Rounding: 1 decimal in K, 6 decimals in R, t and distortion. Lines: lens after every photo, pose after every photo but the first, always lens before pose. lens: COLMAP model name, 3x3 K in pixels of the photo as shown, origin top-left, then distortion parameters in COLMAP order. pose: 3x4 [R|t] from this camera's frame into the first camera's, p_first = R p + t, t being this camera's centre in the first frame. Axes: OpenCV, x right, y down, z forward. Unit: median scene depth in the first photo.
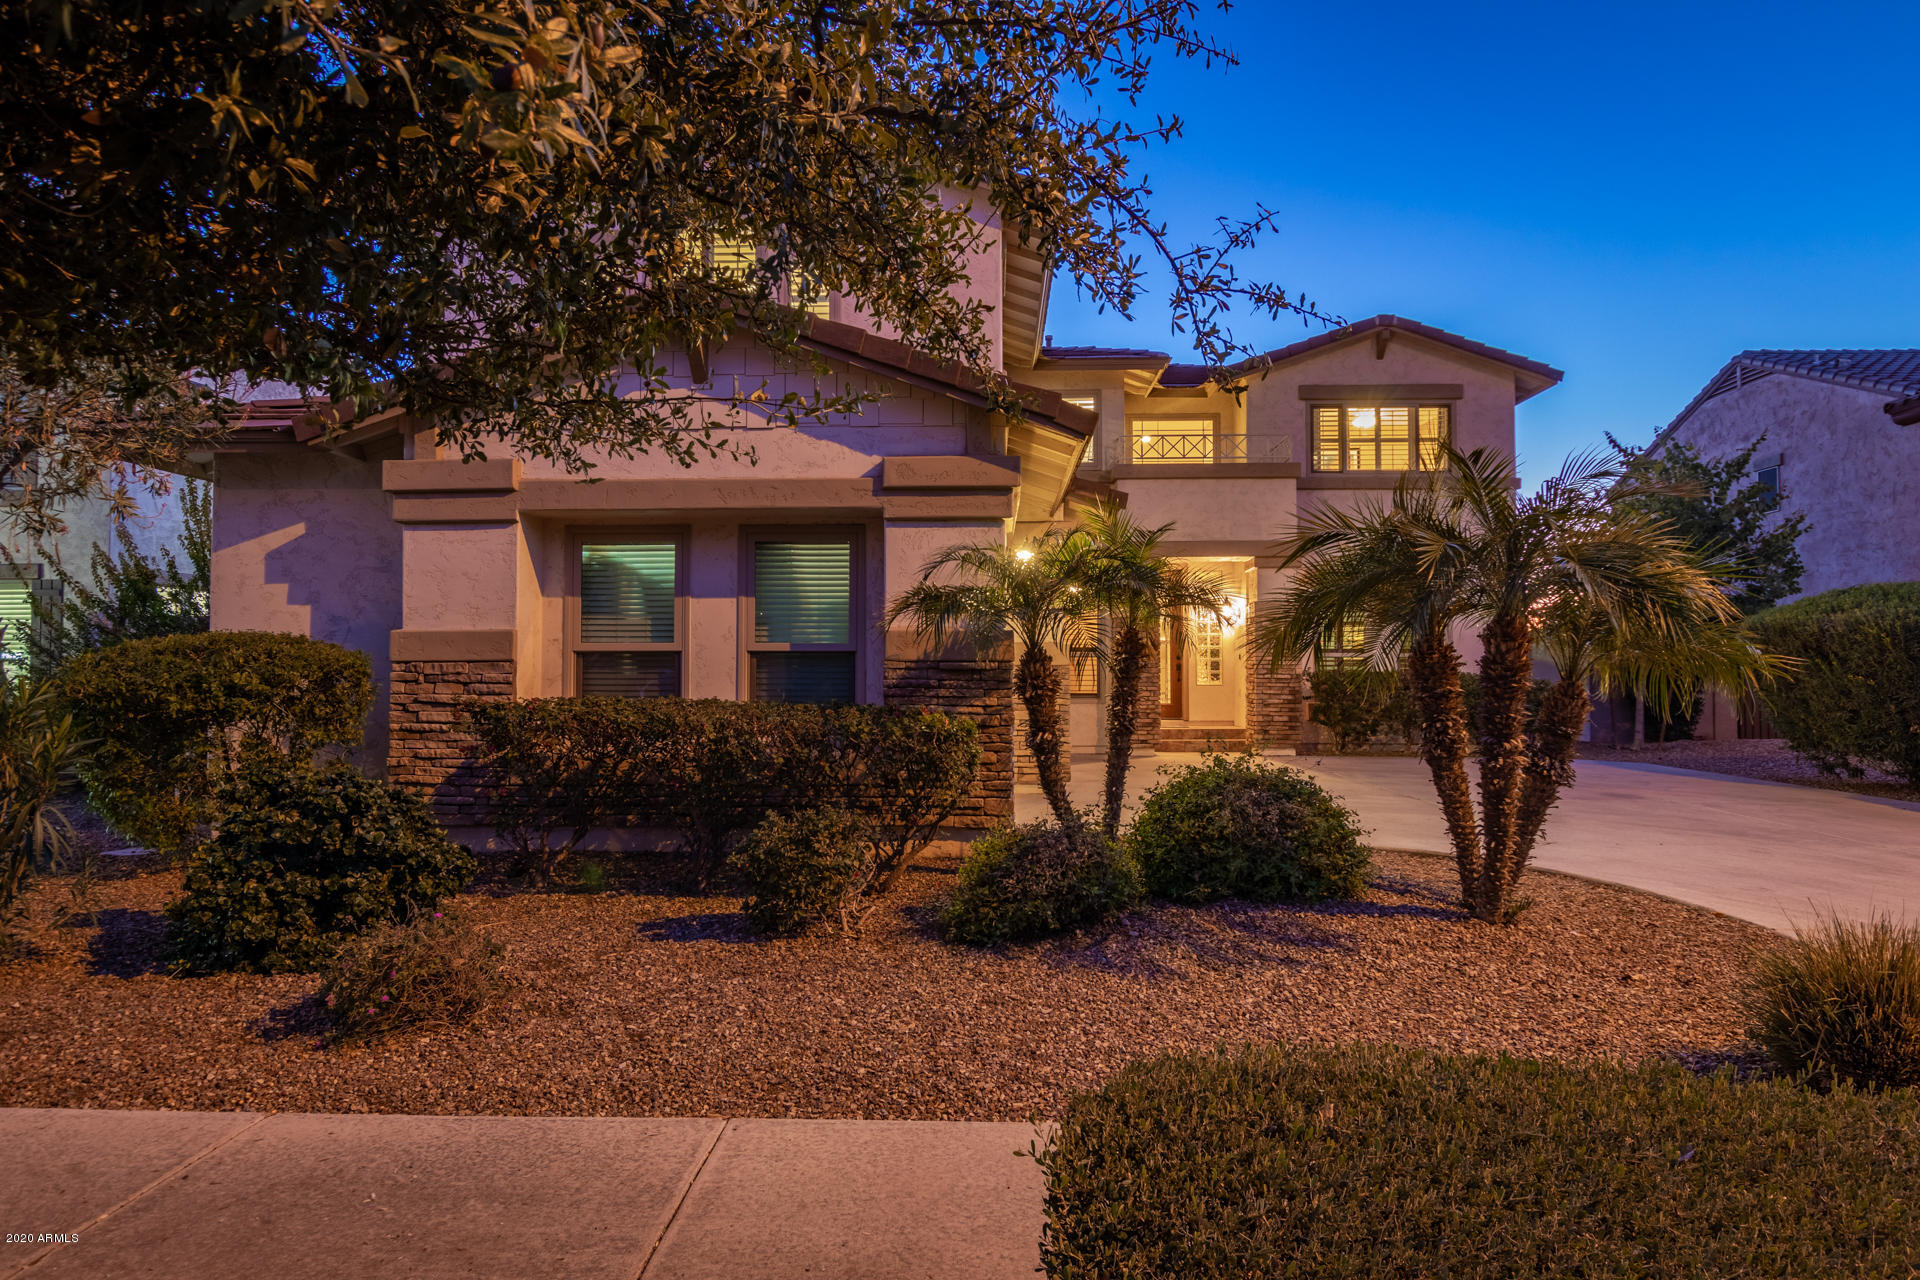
lens RADIAL K [[1136.8, 0, 965.3], [0, 1136.8, 651.4], [0, 0, 1]] dist [-0.003448, -0.000154]
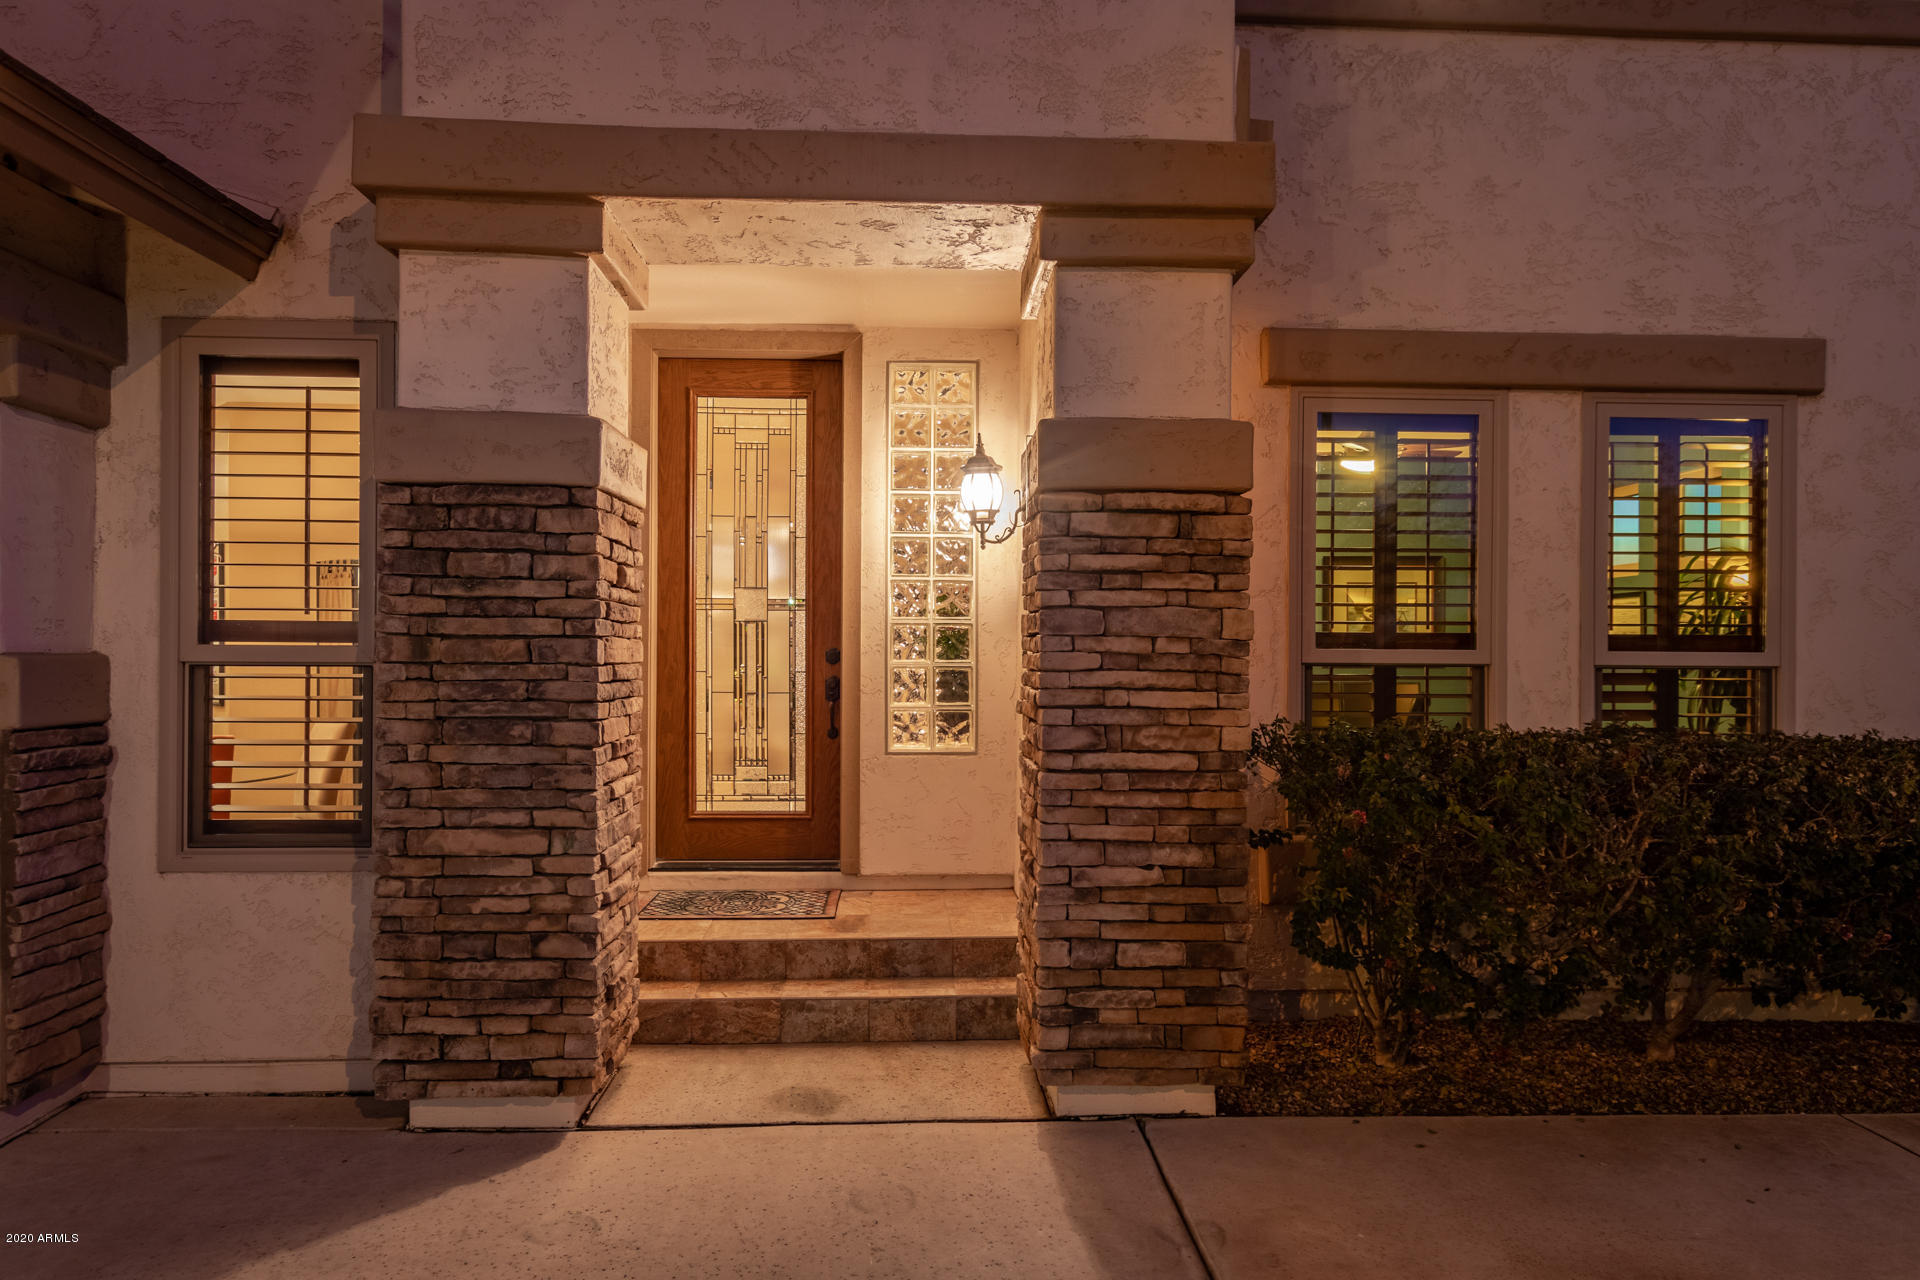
lens RADIAL K [[1242.2, 0, 958.6], [0, 1242.2, 647.5], [0, 0, 1]] dist [0.004273, 0.000504]
pose [[0.997321, 0.006313, 0.072881, 0.208441], [-0.007985, 0.999711, 0.022665, -0.004867], [-0.072717, -0.023186, 0.997083, 0.715863]]
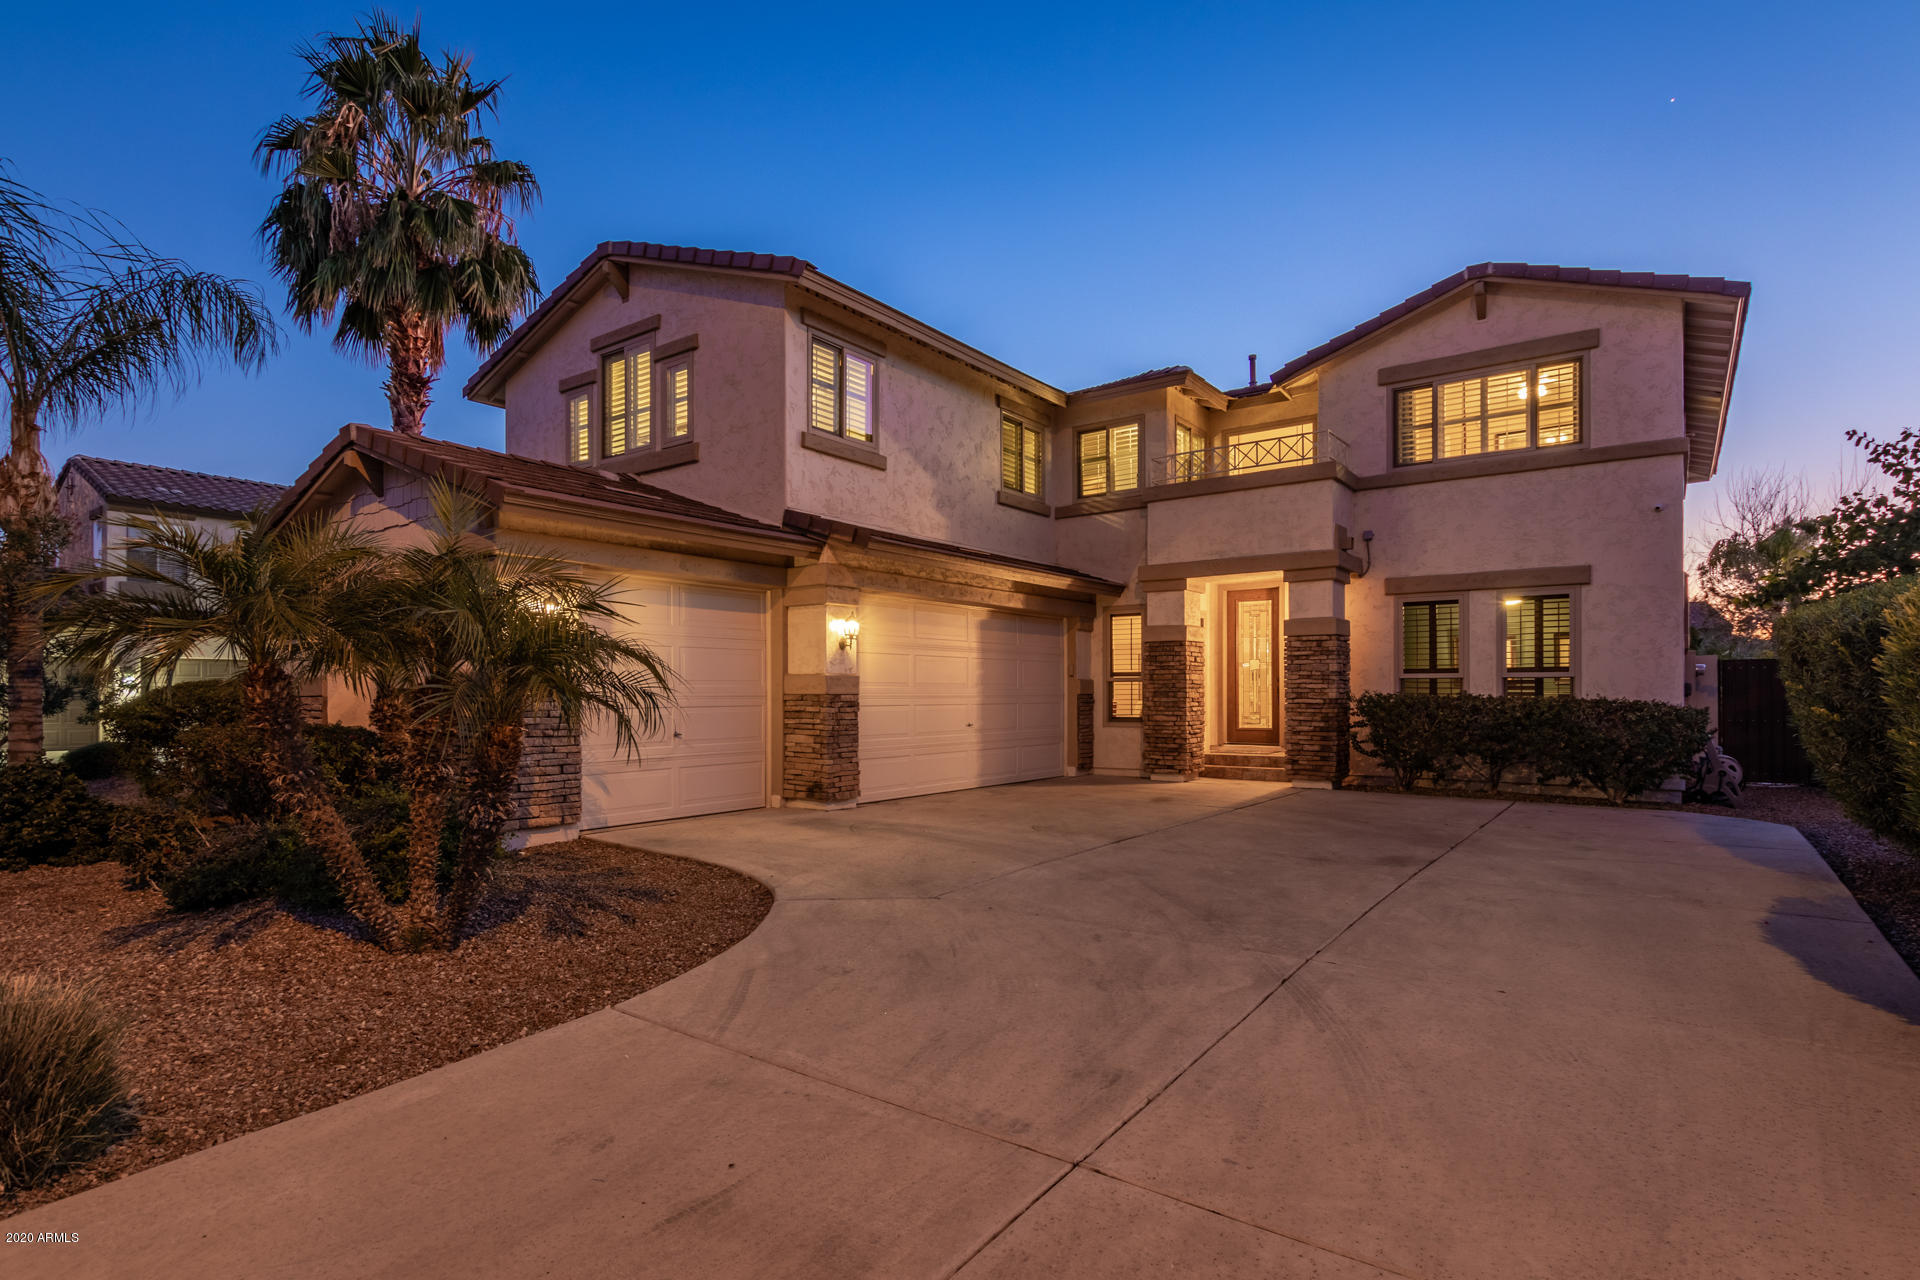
lens RADIAL K [[978.1, 0, 958.1], [0, 978.1, 693.7], [0, 0, 1]] dist [0.000544, 0.000085]
pose [[0.816948, -0.000630, -0.576712, 0.465010], [0.015074, 0.999681, 0.020262, -0.003829], [0.576515, -0.025247, 0.816696, 0.189126]]
